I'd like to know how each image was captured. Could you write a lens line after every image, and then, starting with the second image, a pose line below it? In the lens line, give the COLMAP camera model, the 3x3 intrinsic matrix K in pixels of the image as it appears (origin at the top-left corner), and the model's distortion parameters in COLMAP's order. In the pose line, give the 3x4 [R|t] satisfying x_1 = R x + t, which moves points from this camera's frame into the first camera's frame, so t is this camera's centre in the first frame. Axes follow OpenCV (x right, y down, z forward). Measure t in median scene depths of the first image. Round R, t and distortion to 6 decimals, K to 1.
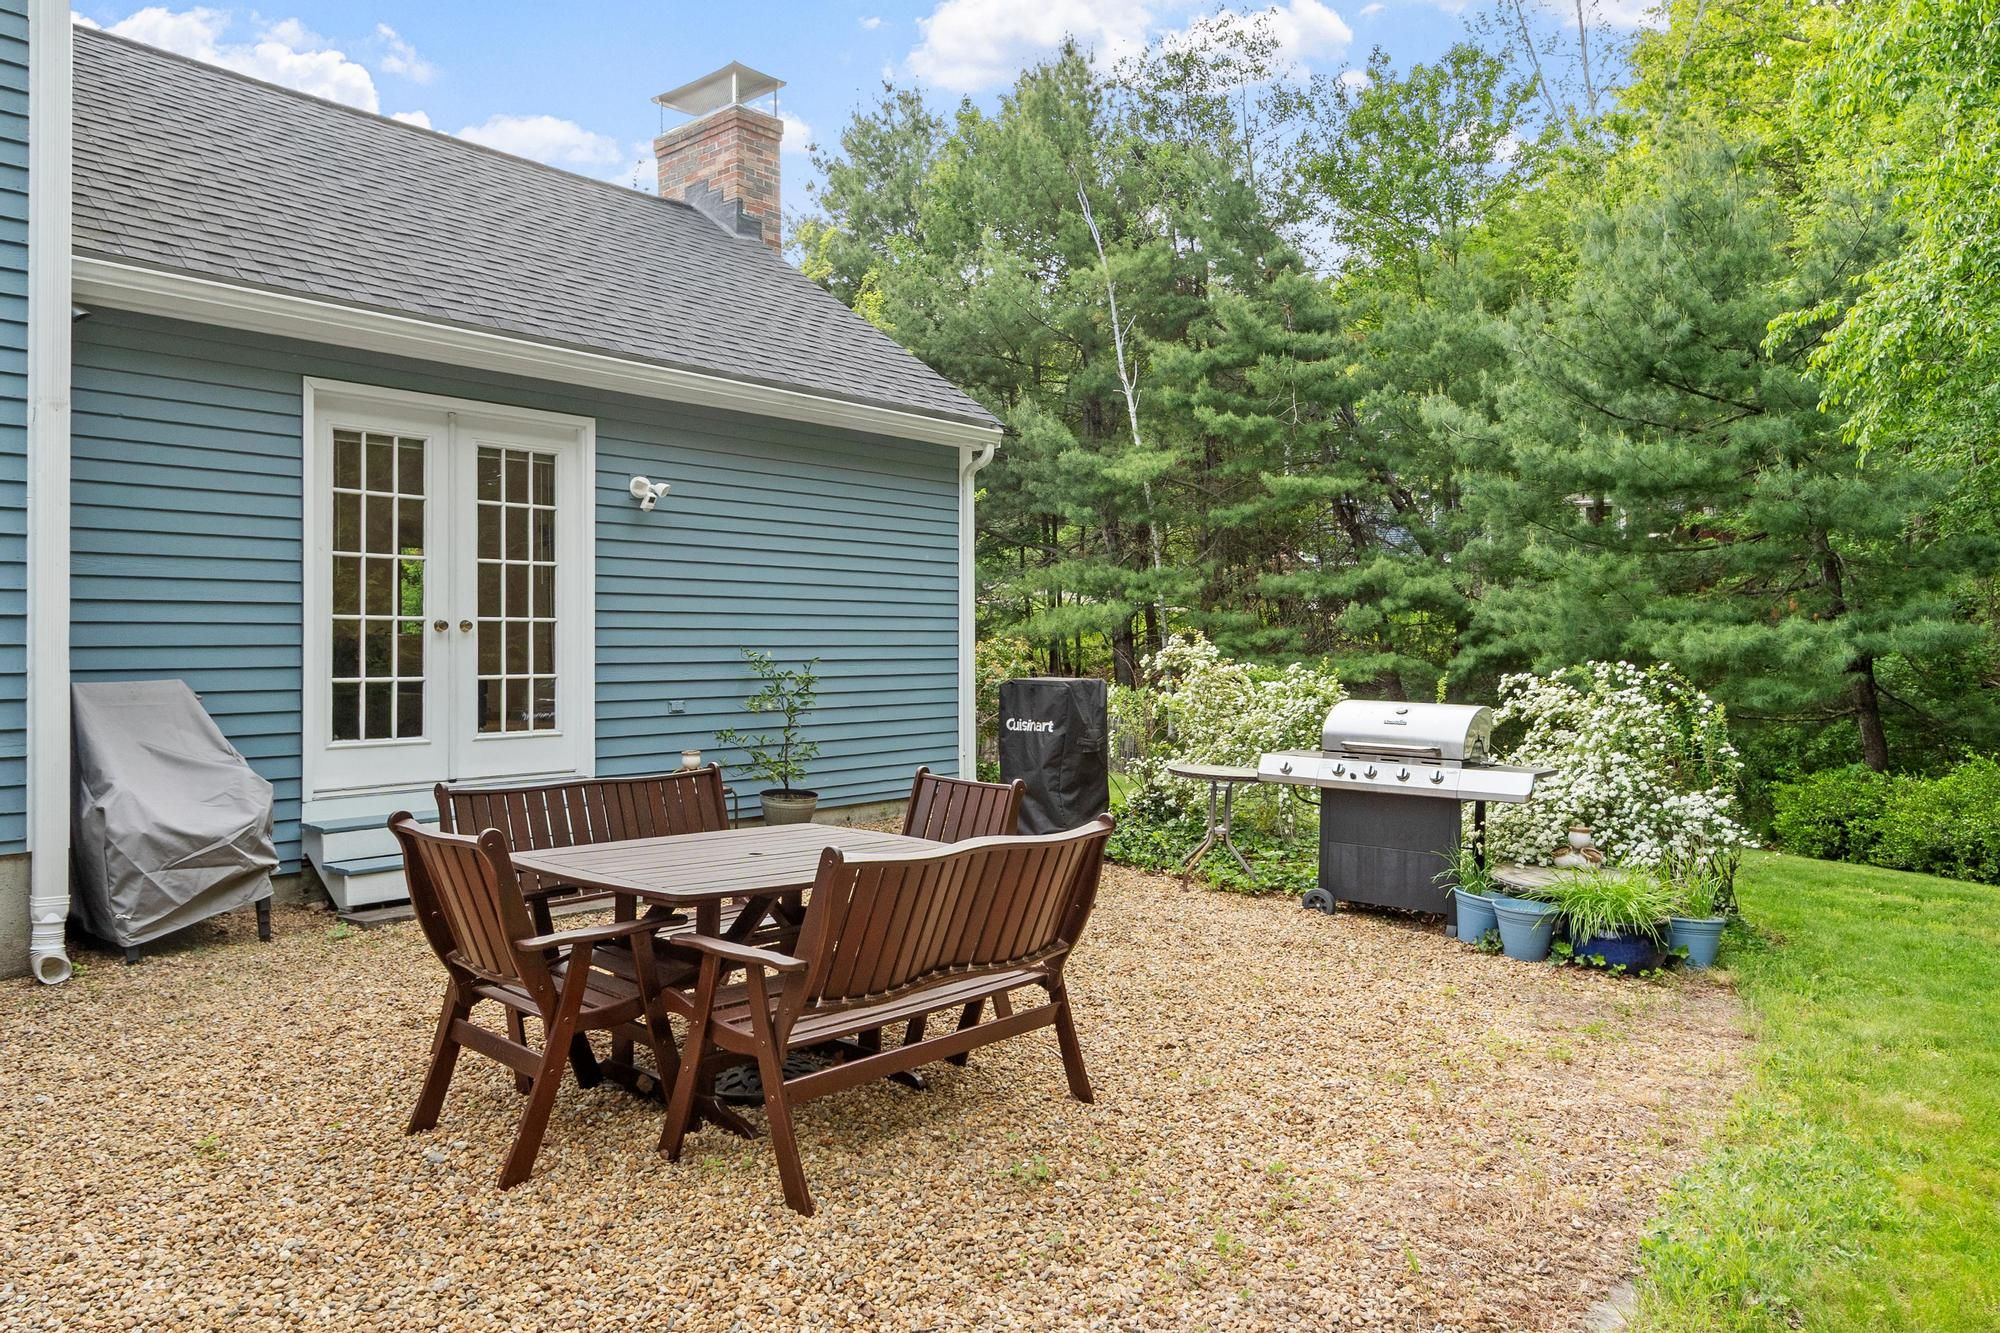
lens RADIAL K [[1339.6, 0, 994.8], [0, 1339.6, 659.1], [0, 0, 1]] dist [-0.004476, -0.000882]
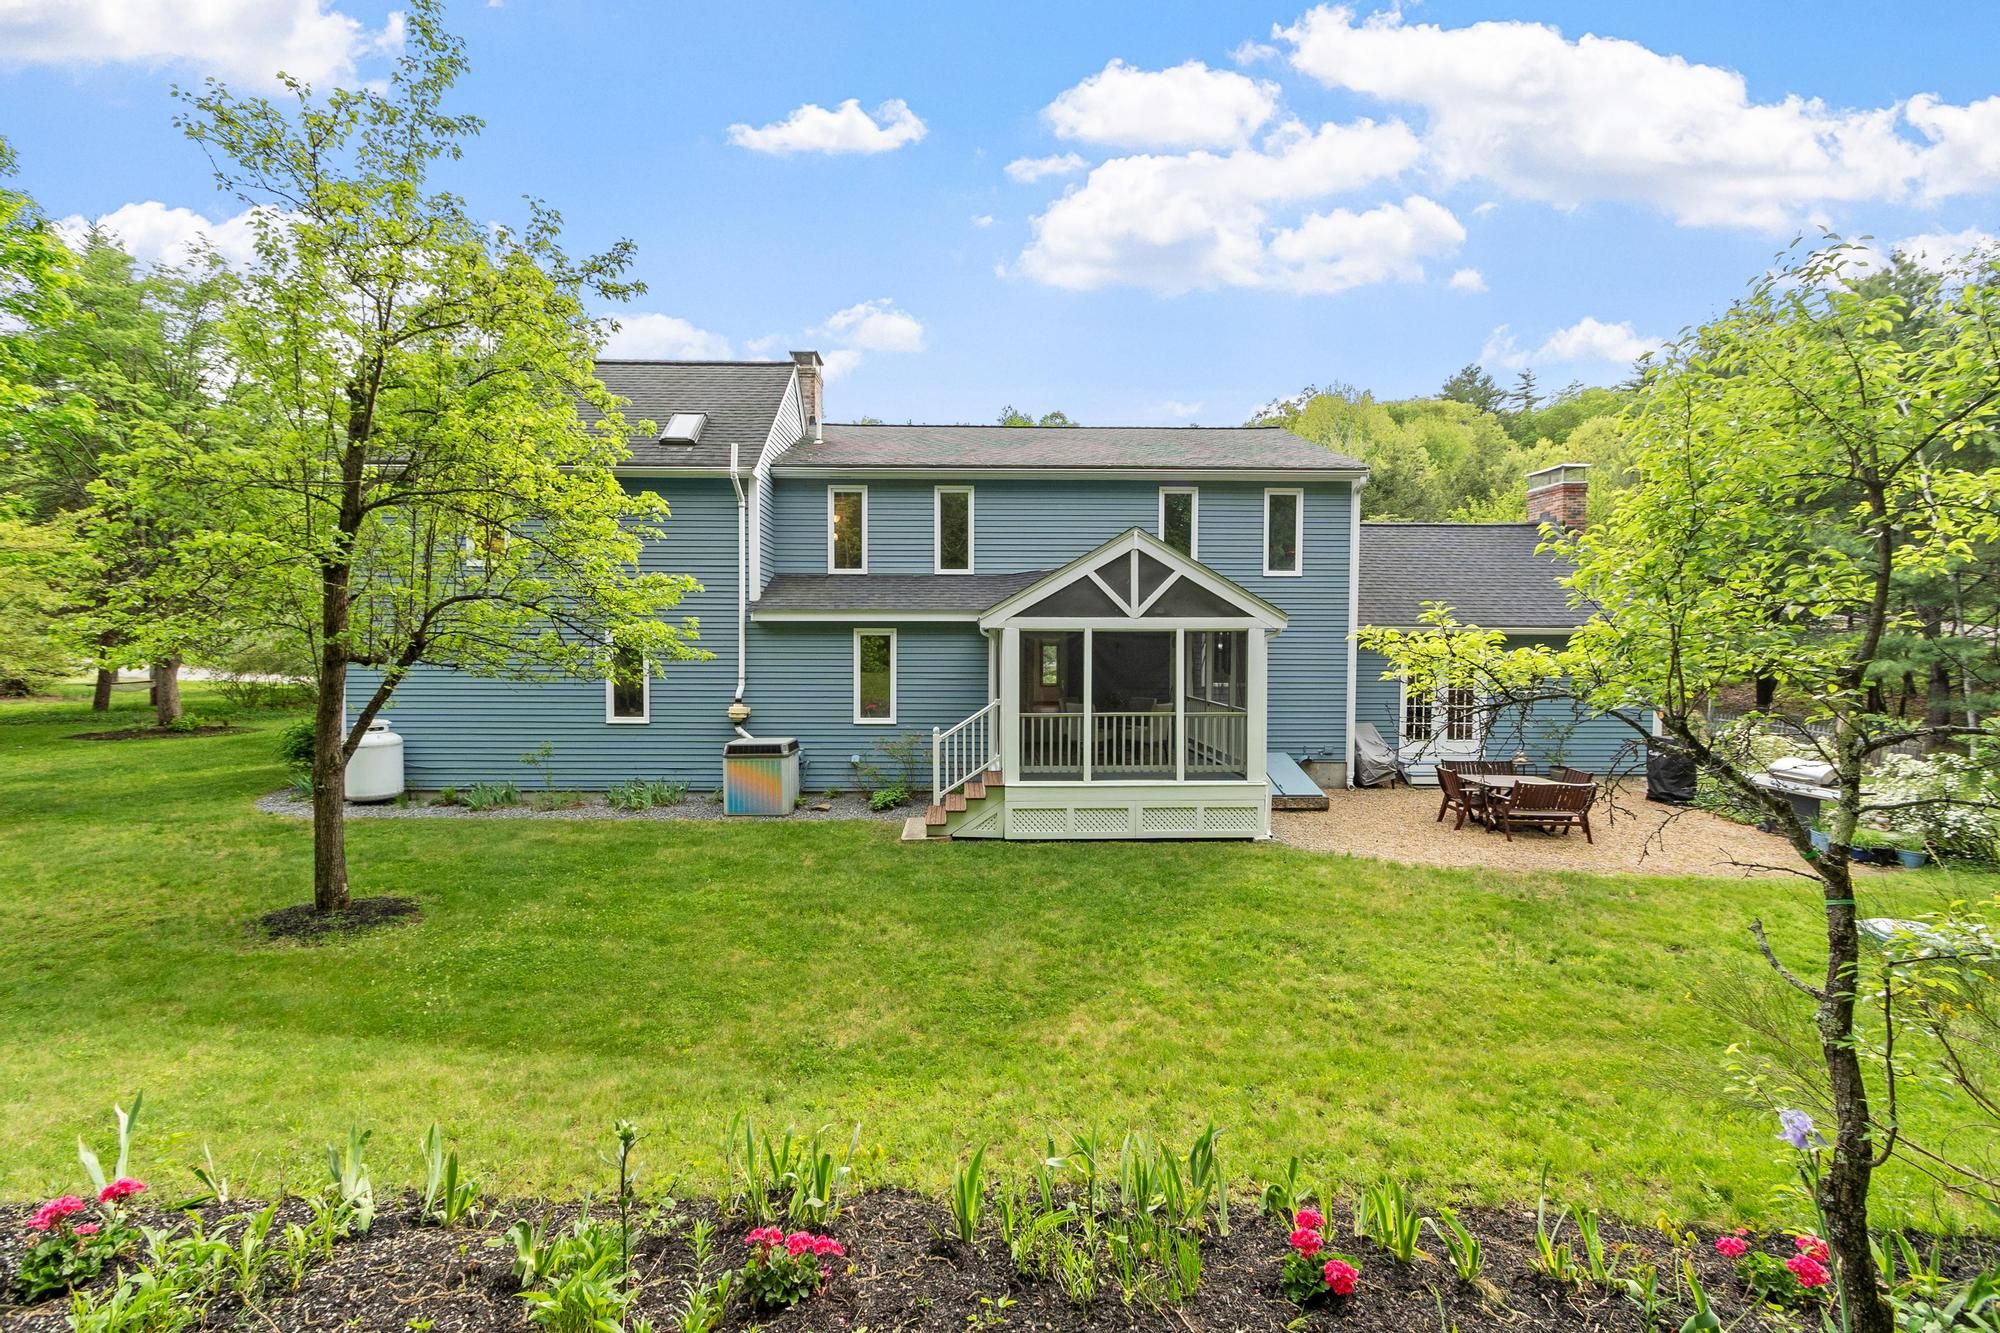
lens RADIAL K [[868.7, 0, 1000.0], [0, 868.7, 666.5], [0, 0, 1]] dist [-0.000937, 0.000106]
pose [[0.673534, 0.029491, -0.738568, 0.719582], [-0.014332, 0.999537, 0.026841, -0.264605], [0.739017, -0.007494, 0.673645, -2.018852]]
